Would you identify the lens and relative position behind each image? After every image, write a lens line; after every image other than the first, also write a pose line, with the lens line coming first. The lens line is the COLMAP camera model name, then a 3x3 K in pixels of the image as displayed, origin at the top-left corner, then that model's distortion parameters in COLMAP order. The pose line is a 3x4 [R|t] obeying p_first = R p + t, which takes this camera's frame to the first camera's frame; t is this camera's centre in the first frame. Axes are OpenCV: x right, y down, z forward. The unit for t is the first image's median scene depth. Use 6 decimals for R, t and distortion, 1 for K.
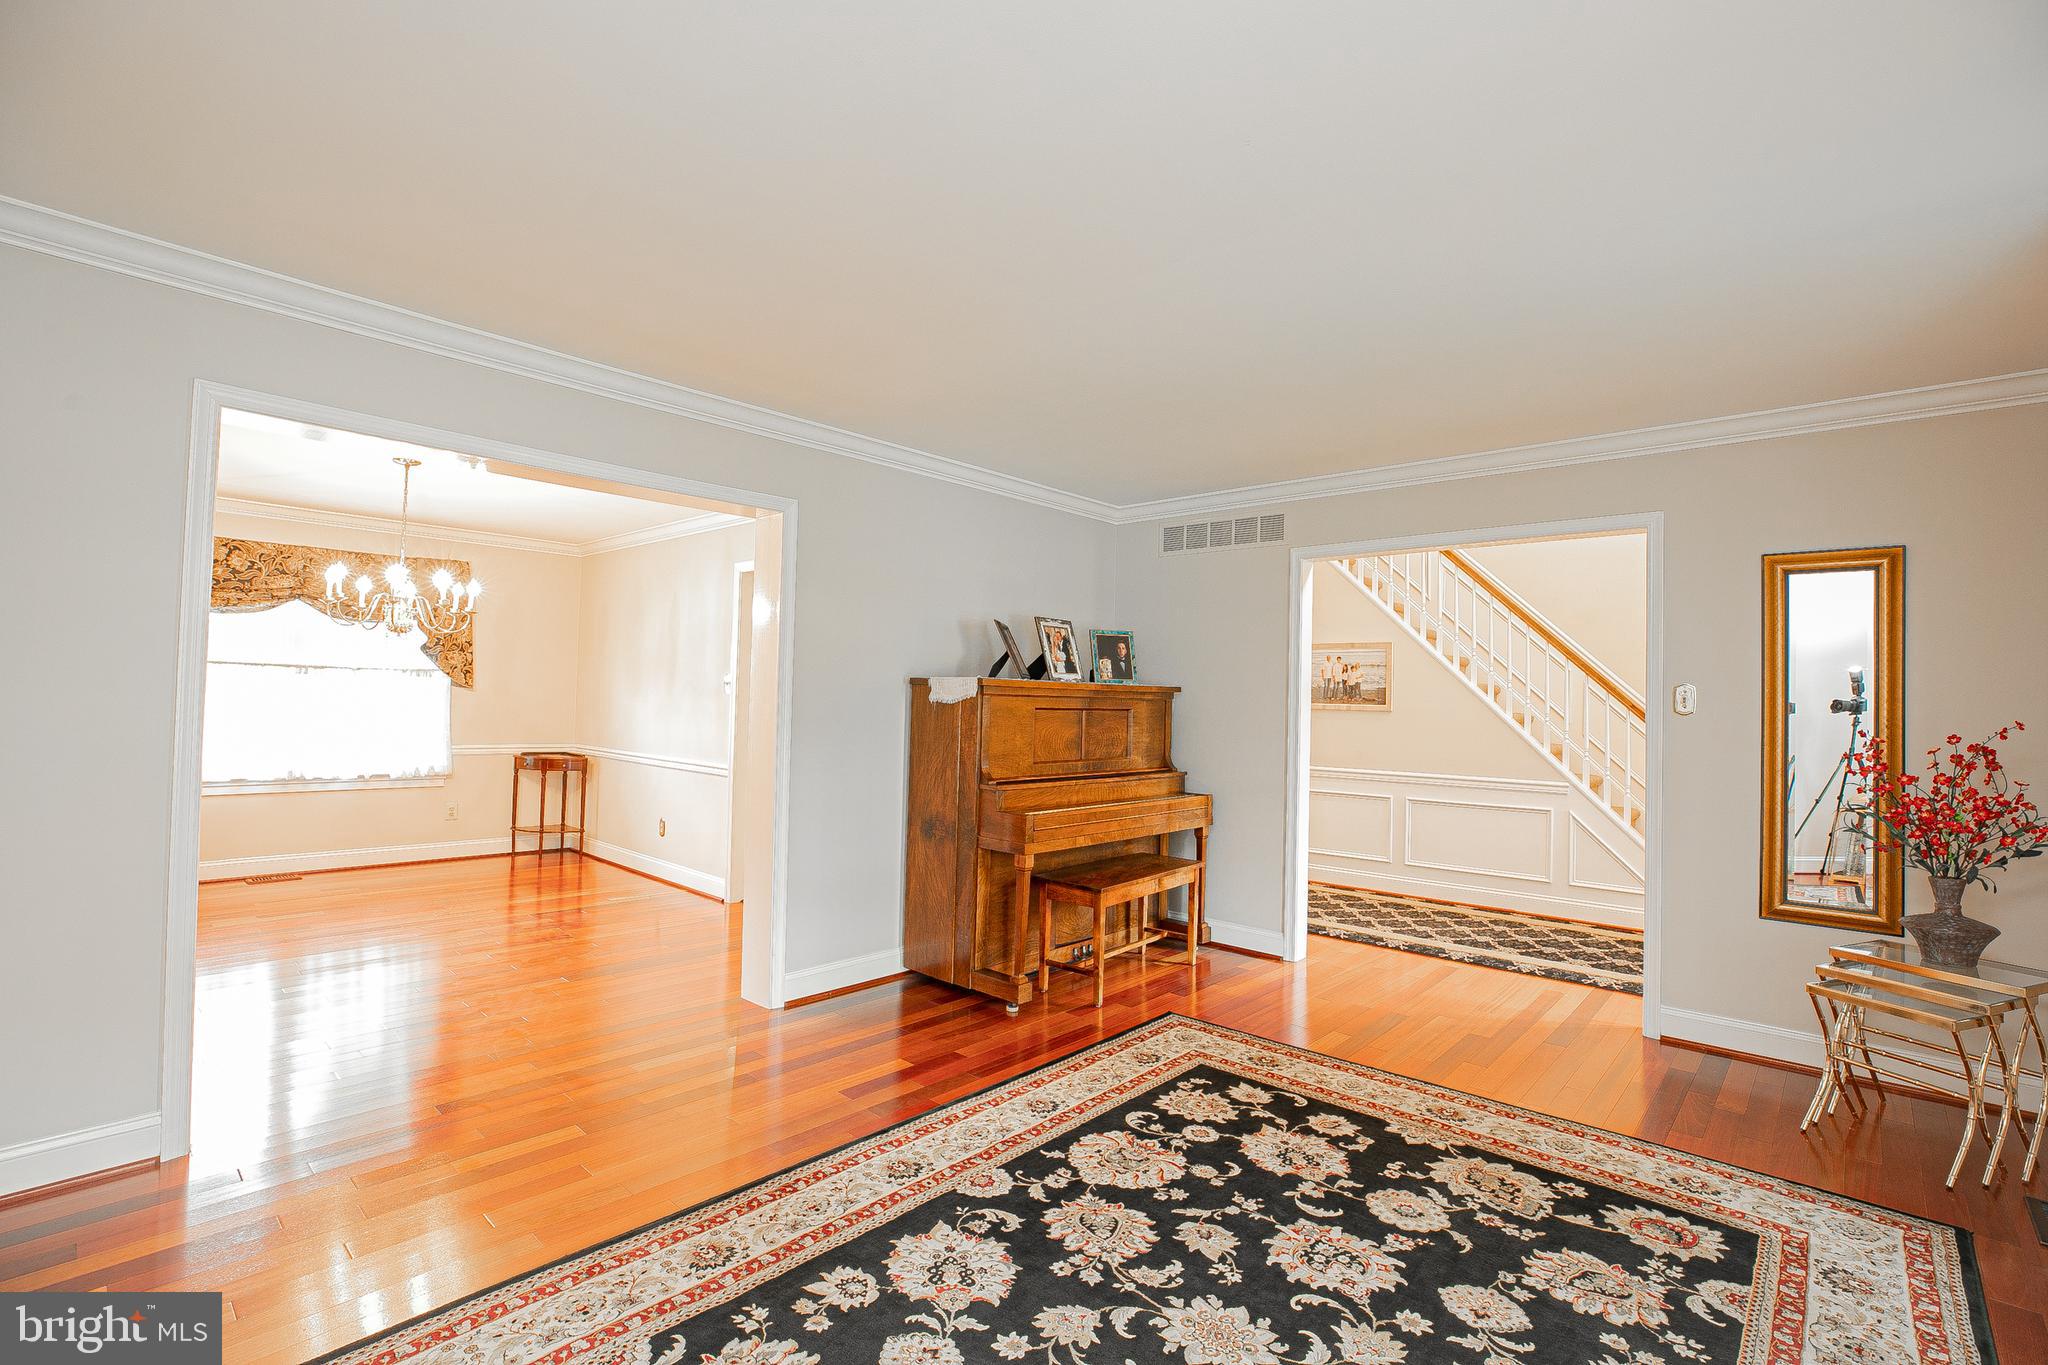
lens RADIAL K [[935.5, 0, 1027.6], [0, 935.5, 682.3], [0, 0, 1]] dist [-0.030730, 0.007151]
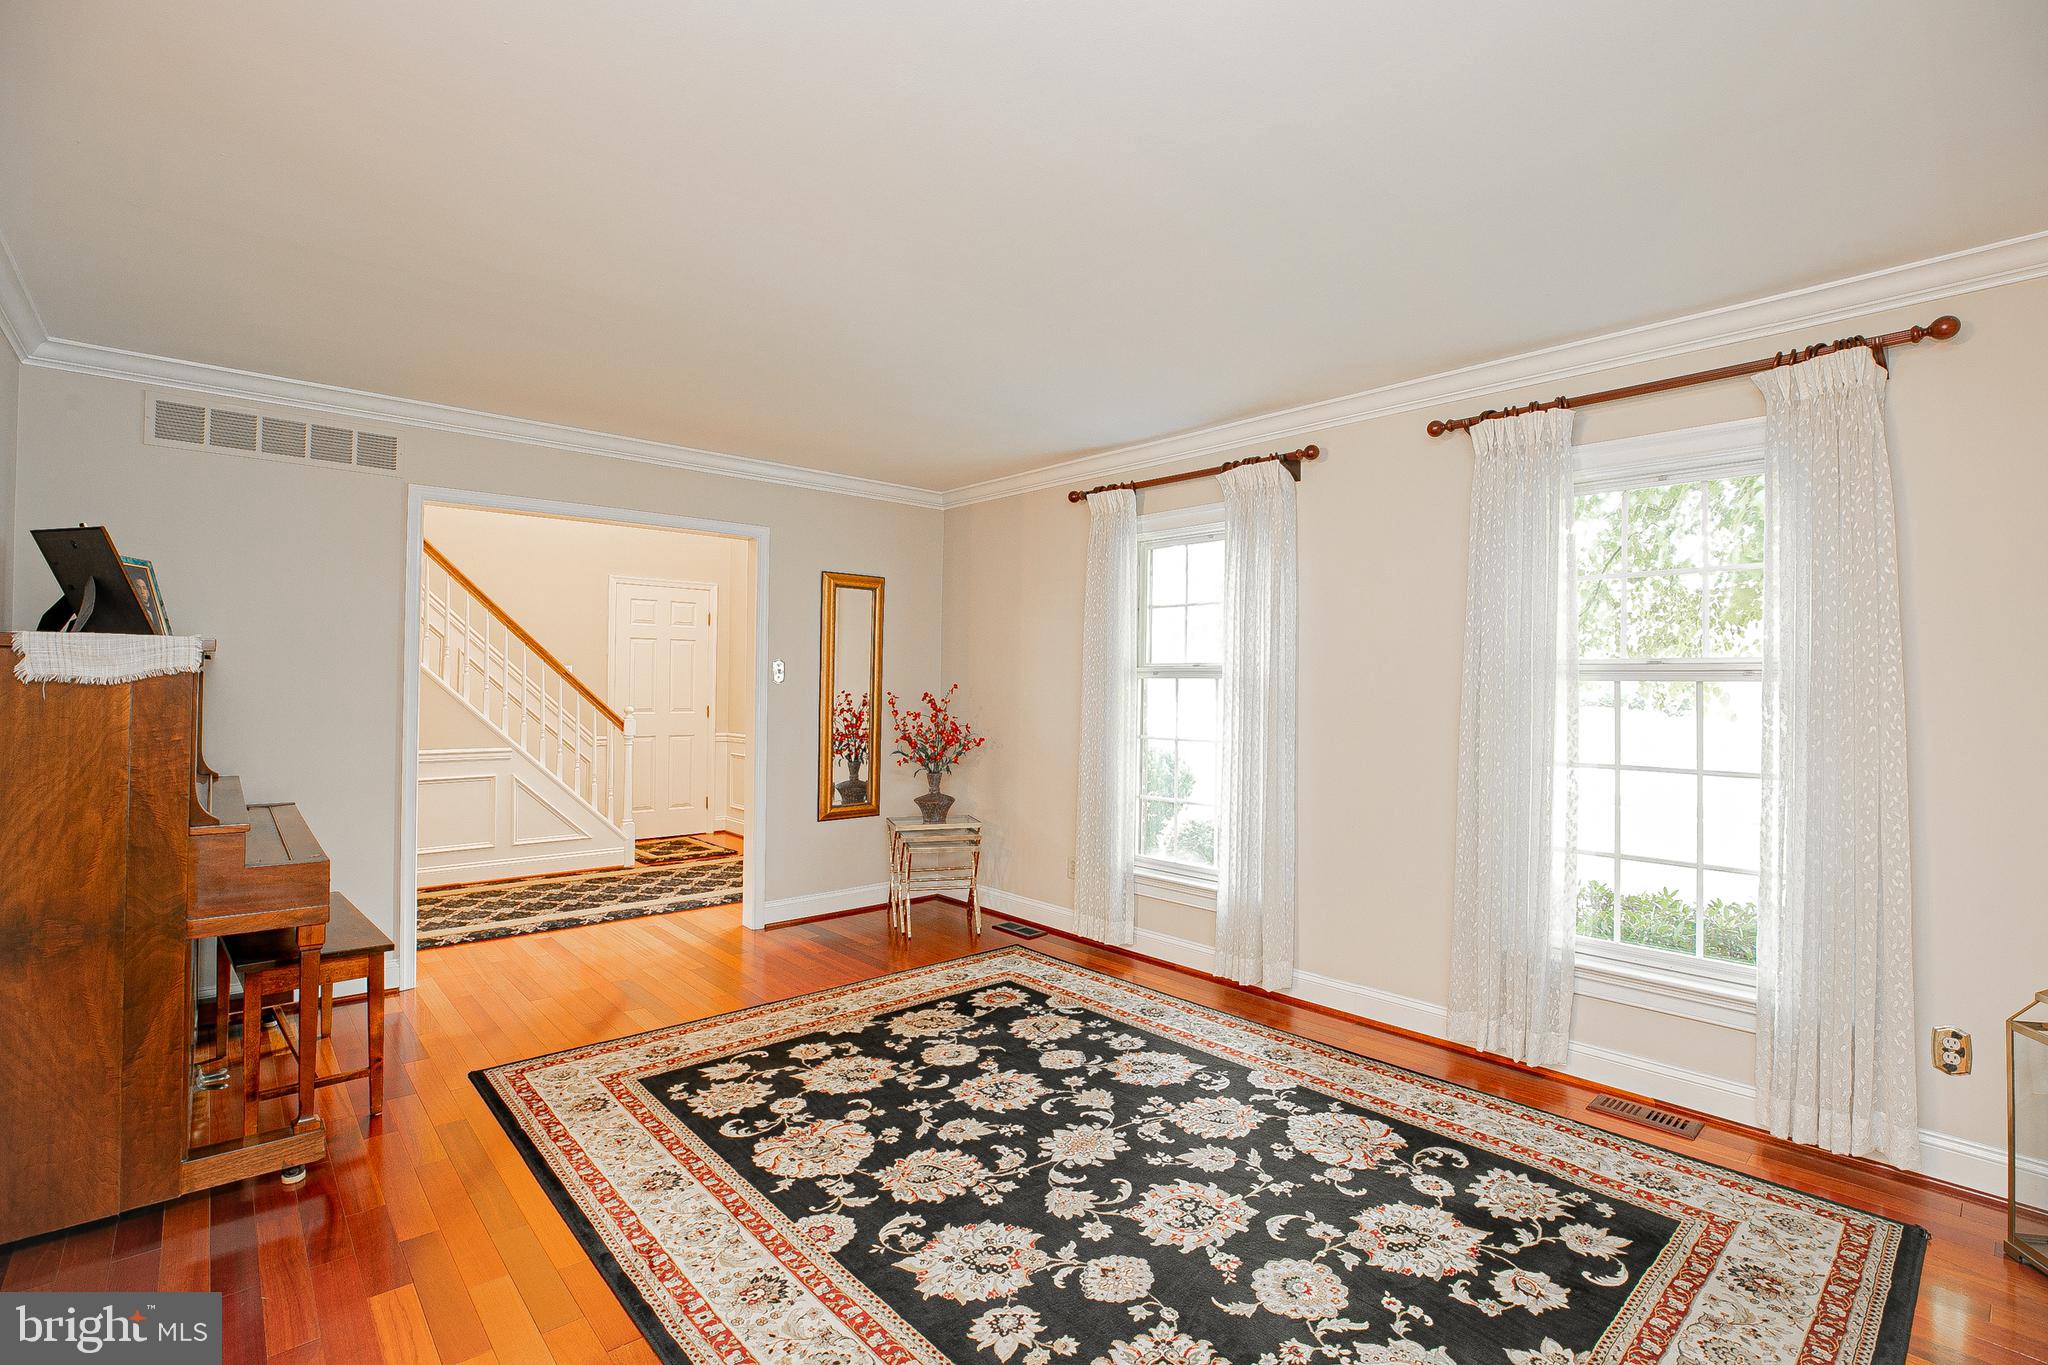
lens RADIAL K [[935.5, 0, 1025.0], [0, 935.5, 681.0], [0, 0, 1]] dist [-0.030730, 0.007151]
pose [[0.104033, -0.015264, 0.994457, -0.846041], [-0.025913, 0.999501, 0.018053, -0.001506], [-0.994236, -0.027648, 0.103586, 0.700769]]
